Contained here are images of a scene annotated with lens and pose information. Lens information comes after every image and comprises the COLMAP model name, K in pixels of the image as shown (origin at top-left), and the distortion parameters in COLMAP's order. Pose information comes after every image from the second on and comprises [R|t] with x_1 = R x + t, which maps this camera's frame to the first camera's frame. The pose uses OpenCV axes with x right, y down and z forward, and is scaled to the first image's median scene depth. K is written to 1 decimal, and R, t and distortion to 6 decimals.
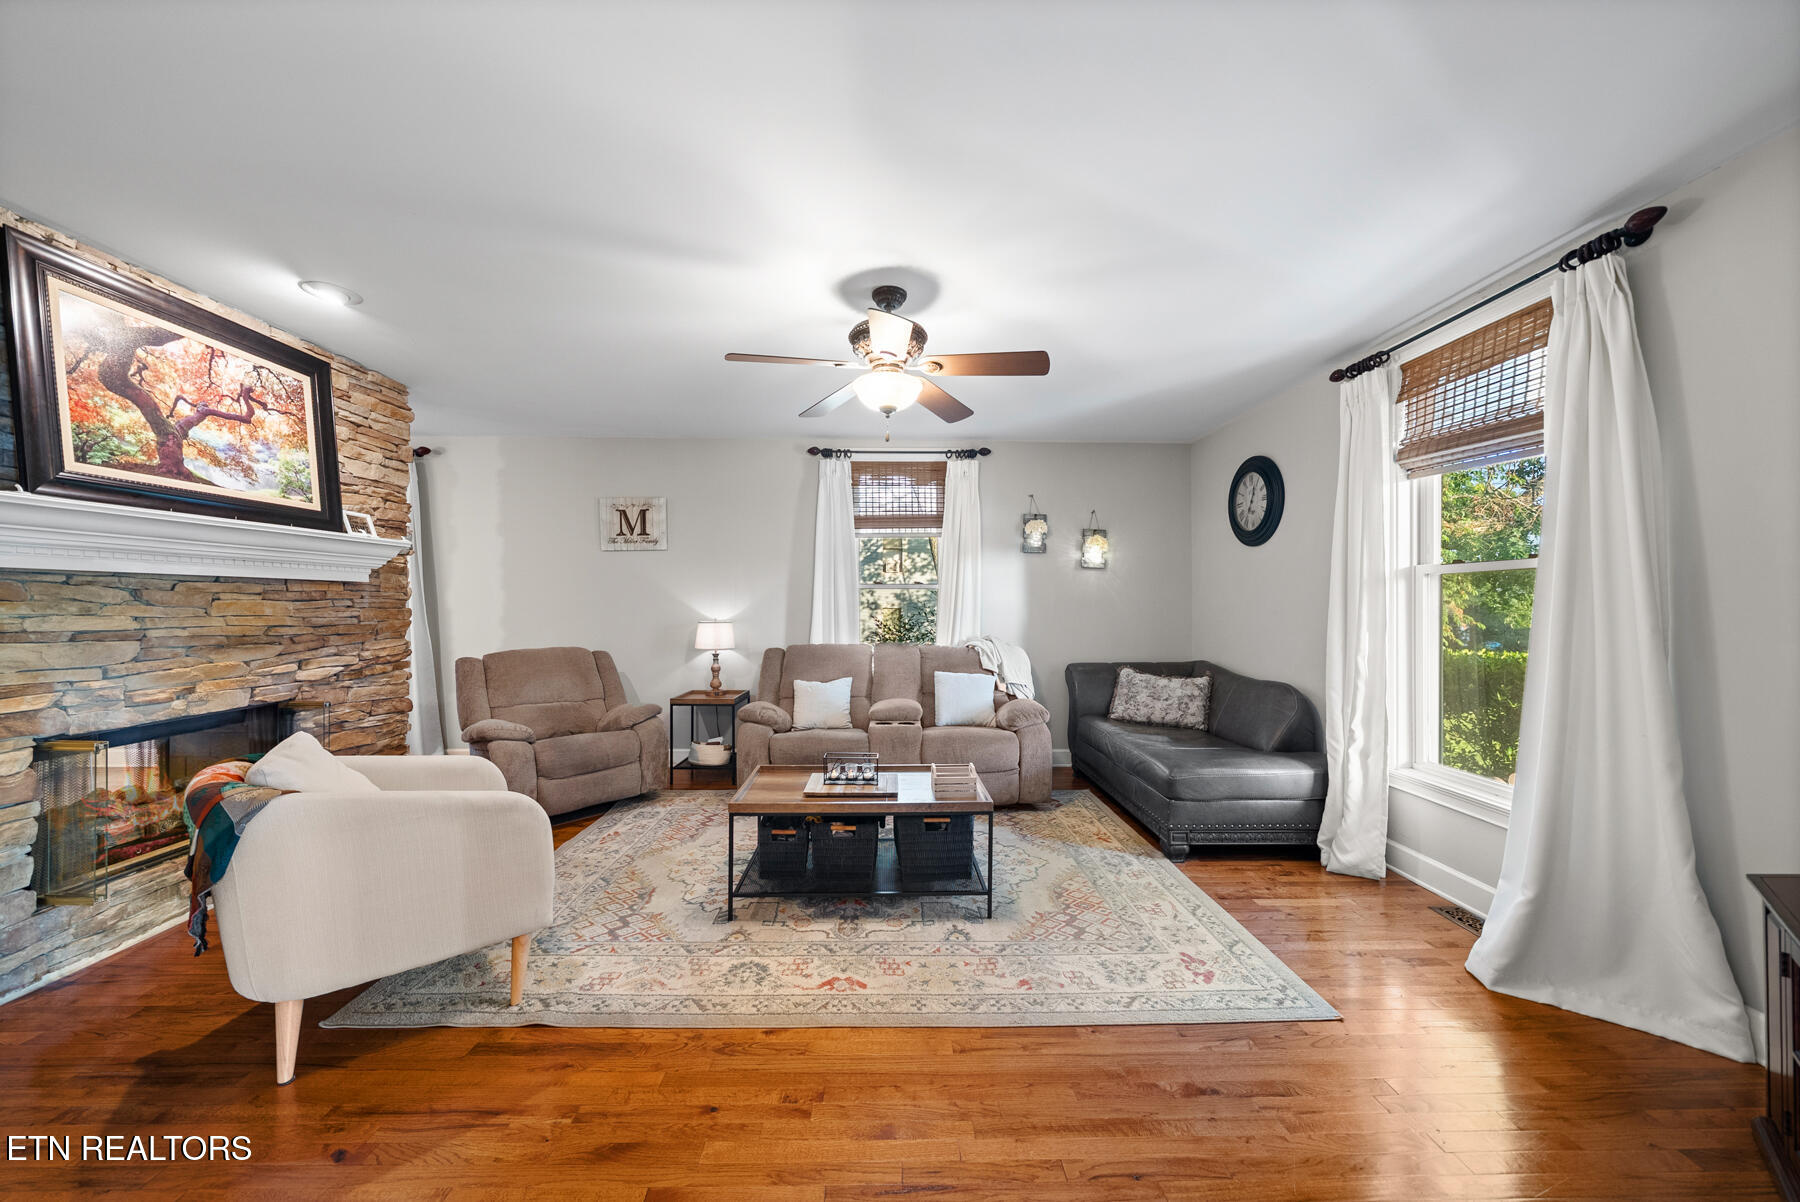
lens RADIAL K [[633.1, 0, 900.0], [0, 633.1, 601.0], [0, 0, 1]] dist [-0.003769, -0.000288]
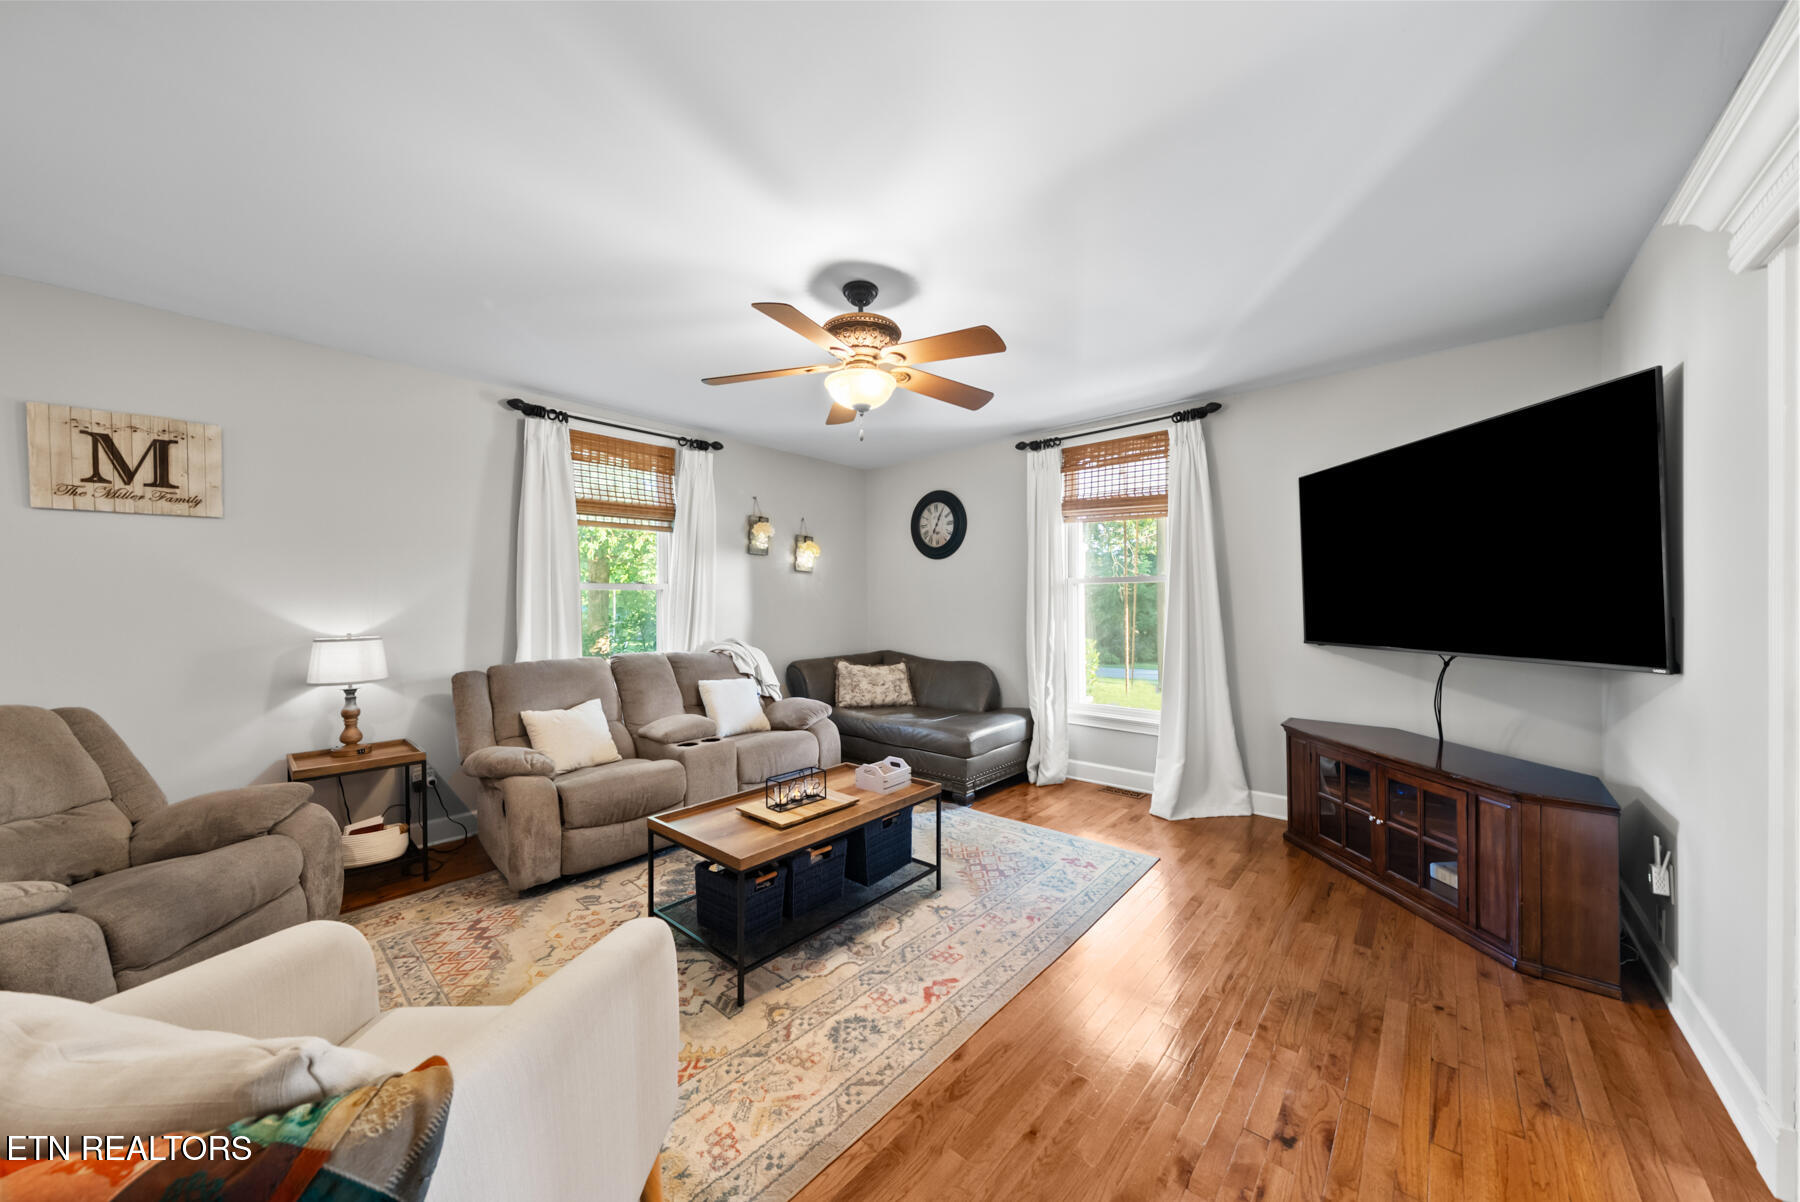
lens RADIAL K [[626.4, 0, 887.2], [0, 626.4, 602.2], [0, 0, 1]] dist [-0.003350, -0.000073]
pose [[0.670099, -0.007021, 0.742239, -0.468698], [0.005483, 0.999975, 0.004509, -0.004748], [-0.742252, 0.001048, 0.670120, 0.213931]]
